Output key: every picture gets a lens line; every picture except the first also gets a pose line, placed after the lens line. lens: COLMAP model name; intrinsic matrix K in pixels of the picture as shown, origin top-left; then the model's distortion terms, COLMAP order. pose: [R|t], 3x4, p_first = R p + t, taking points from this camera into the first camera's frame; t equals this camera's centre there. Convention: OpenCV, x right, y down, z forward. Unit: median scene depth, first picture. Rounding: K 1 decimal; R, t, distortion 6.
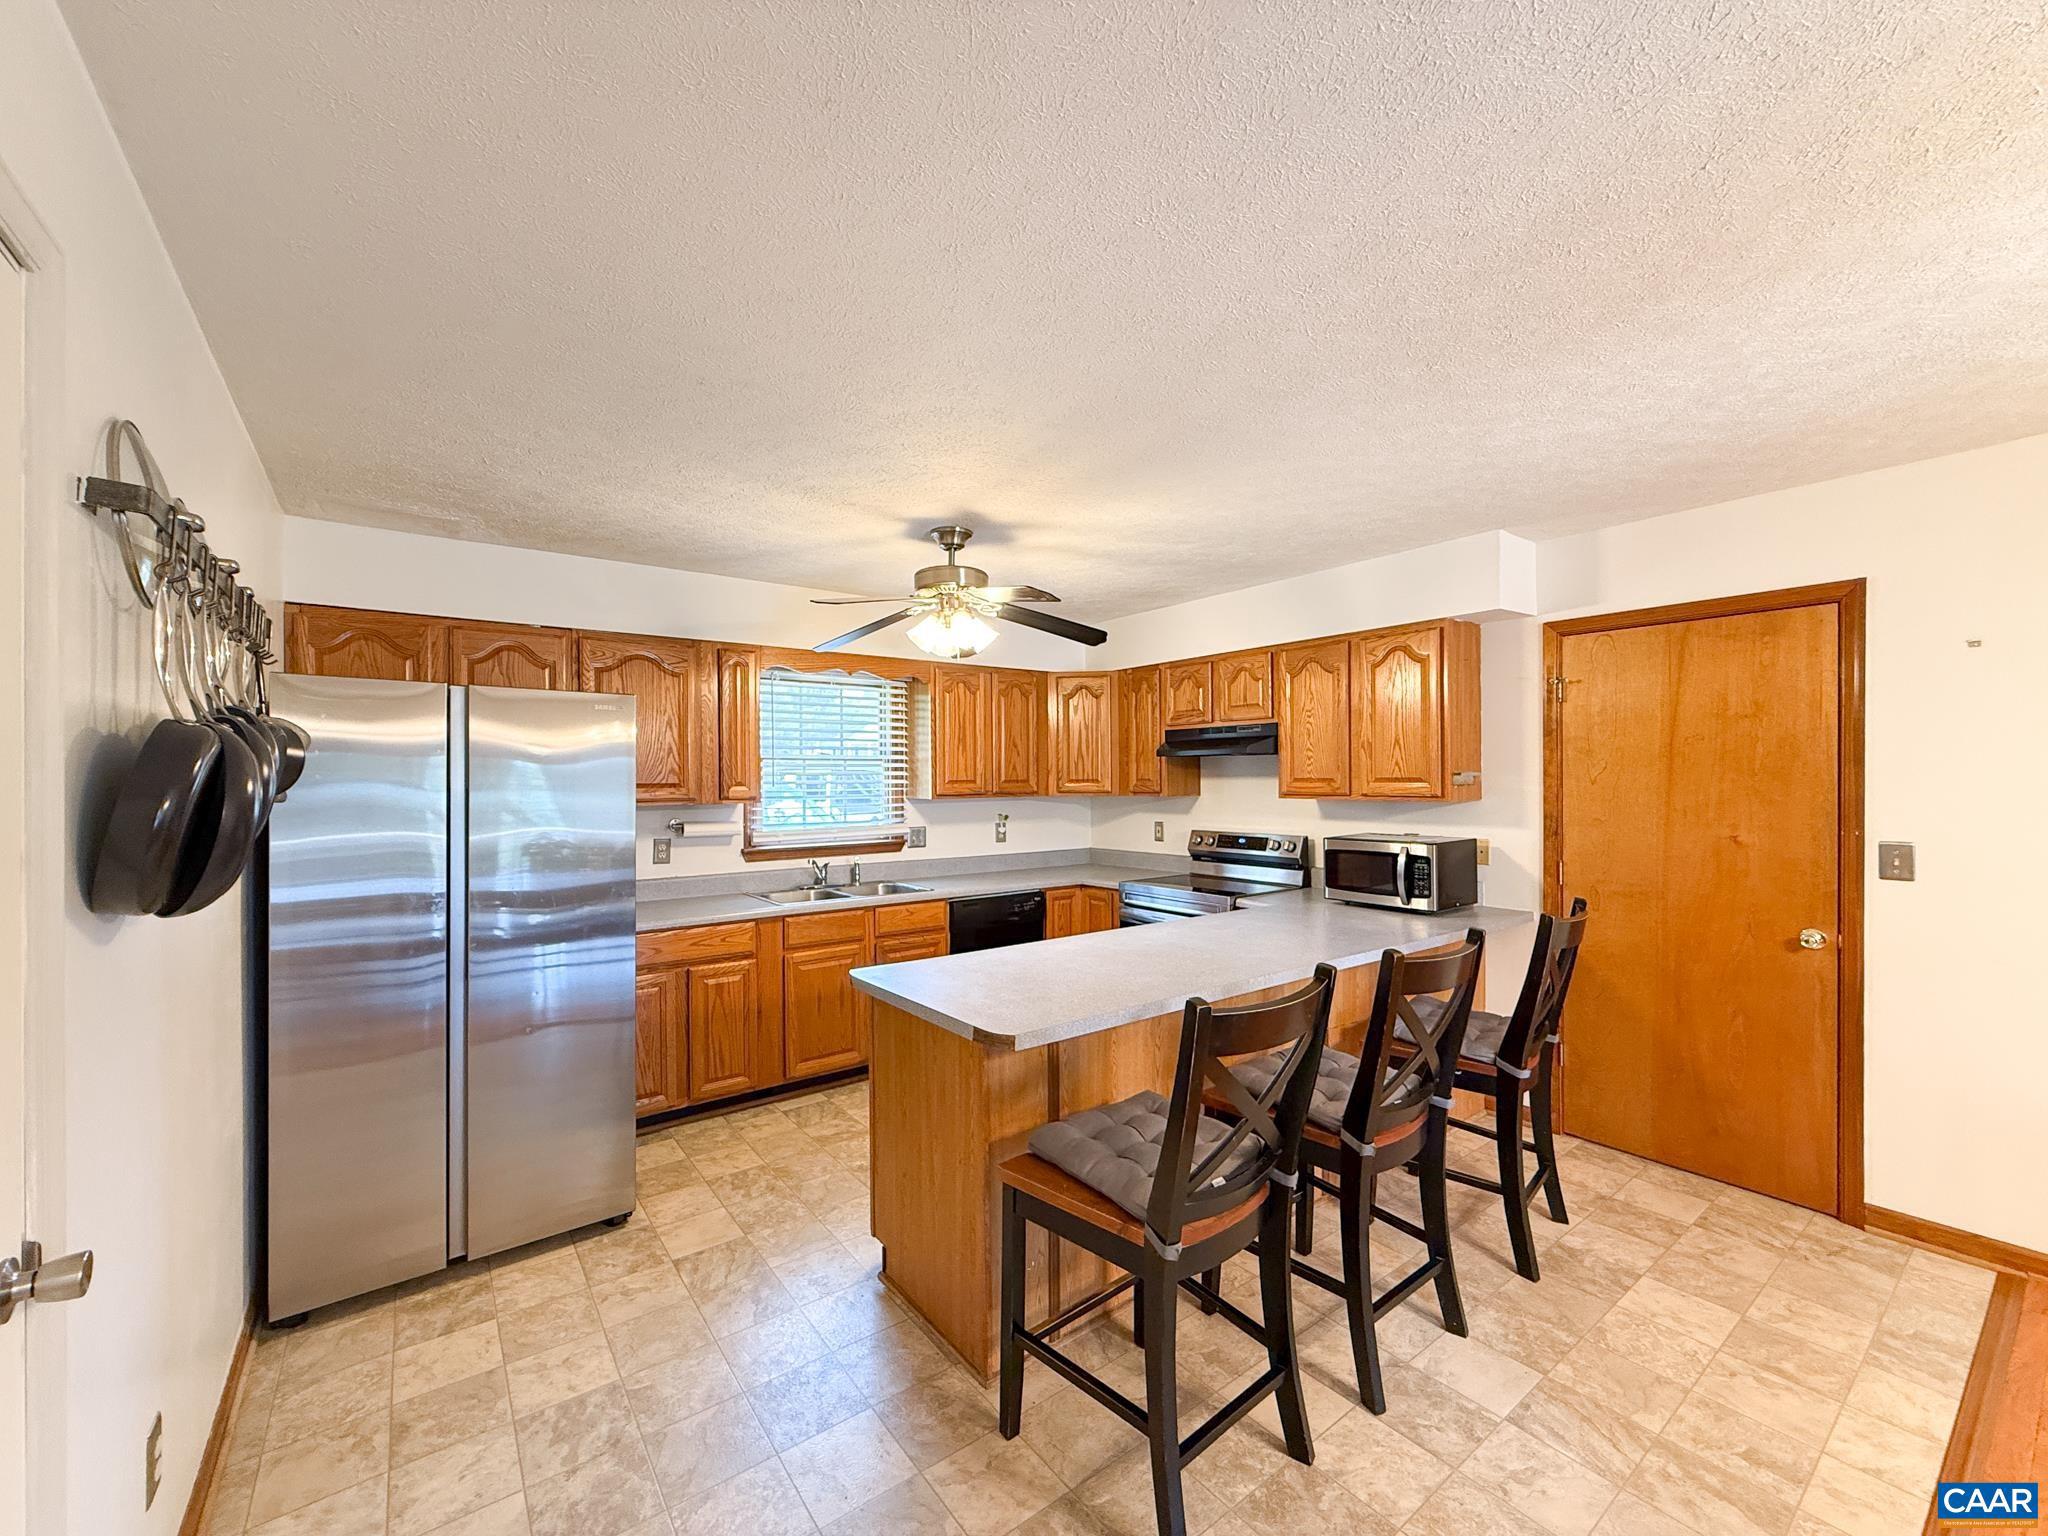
lens RADIAL K [[818.8, 0, 1011.1], [0, 818.8, 784.4], [0, 0, 1]] dist [0.000510, -0.000296]
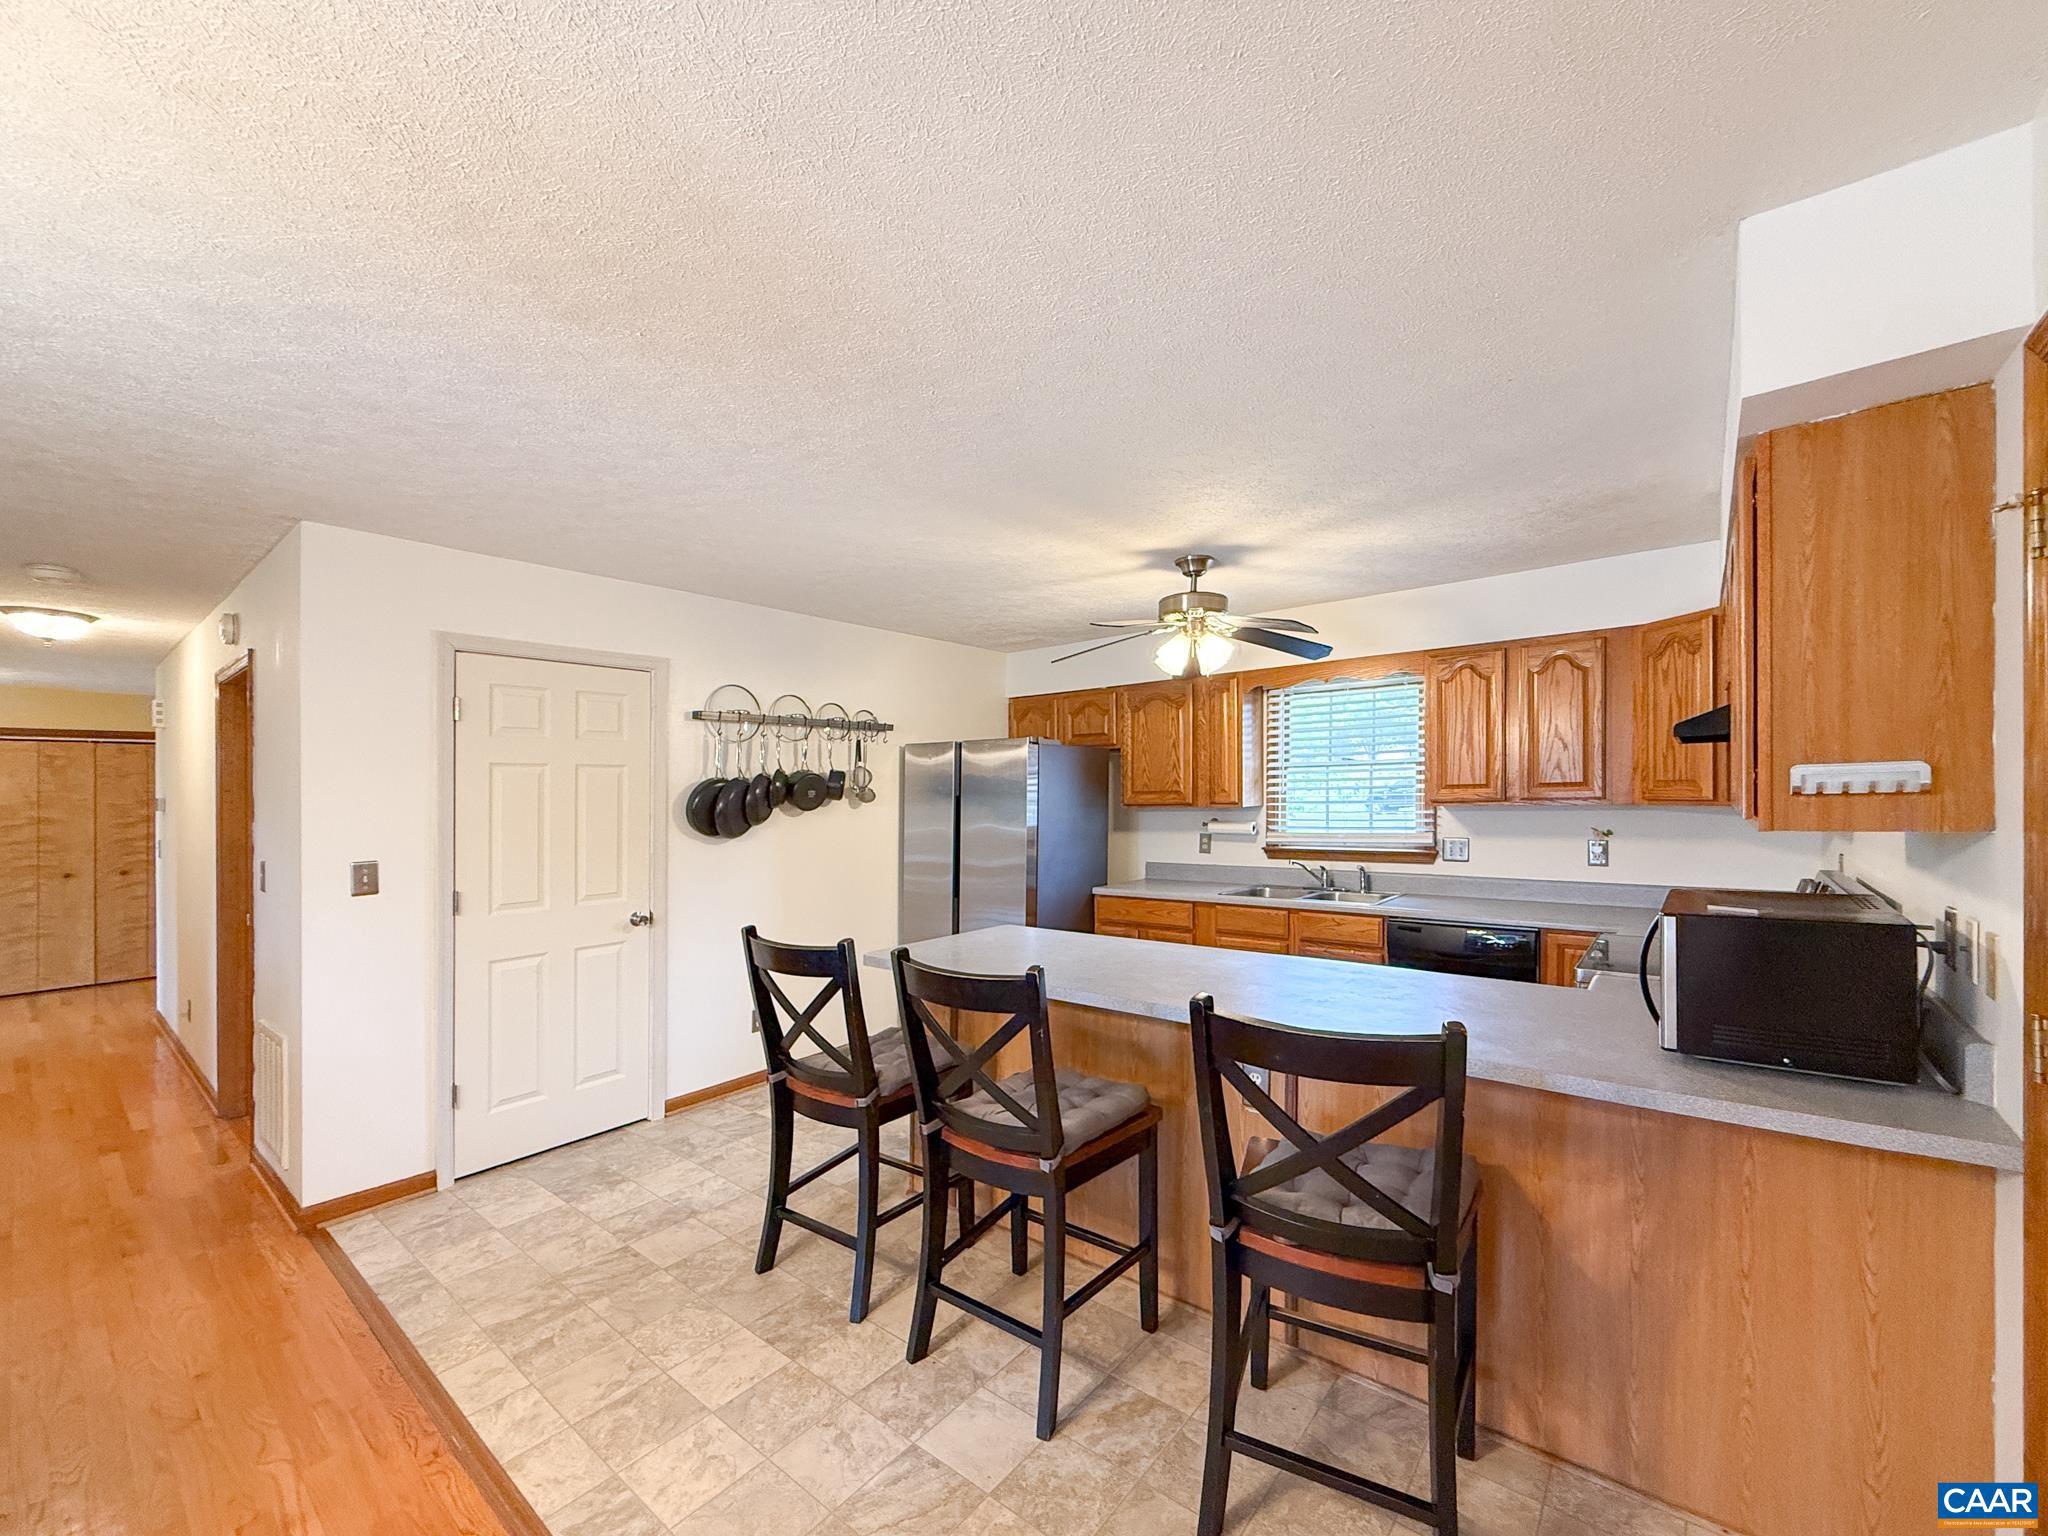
lens RADIAL K [[818.8, 0, 1091.5], [0, 818.8, 789.9], [0, 0, 1]] dist [0.000510, -0.000296]
pose [[0.293076, 0.000088, -0.956089, 0.759914], [0.009368, 0.999952, 0.002963, -0.006836], [0.956043, -0.009825, 0.293061, 0.466586]]
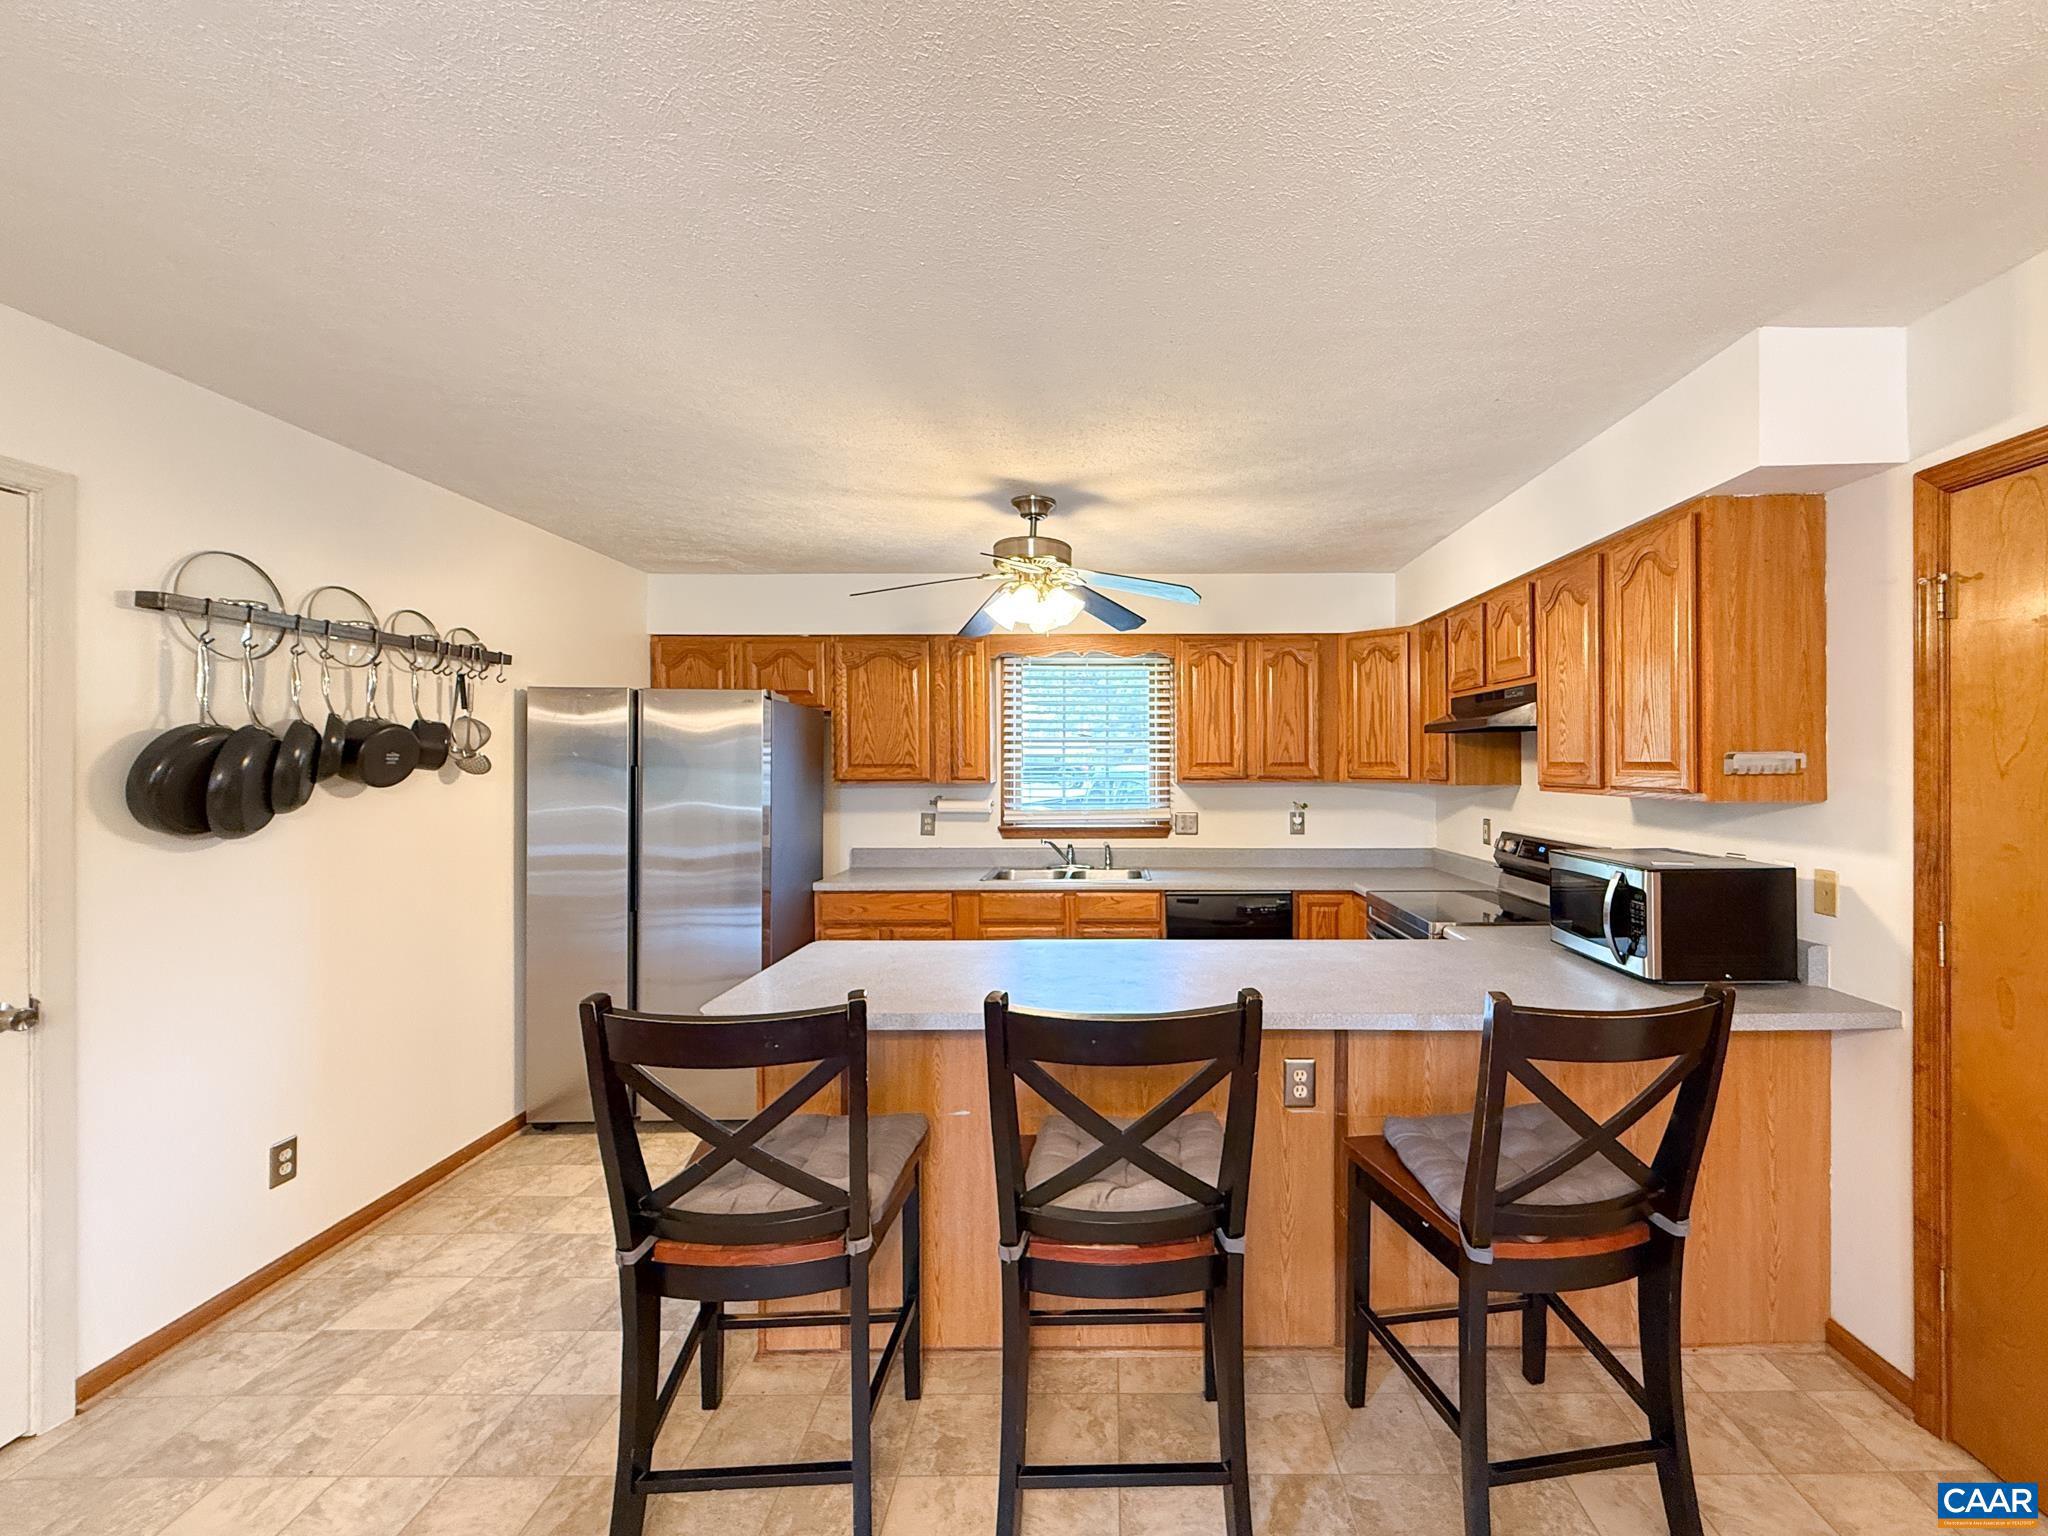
lens RADIAL K [[818.8, 0, 998.9], [0, 818.8, 774.7], [0, 0, 1]] dist [0.000510, -0.000296]
pose [[0.810969, 0.014829, -0.584901, 0.322671], [-0.009299, 0.999879, 0.012457, -0.001116], [0.585015, -0.004663, 0.811009, 0.145341]]
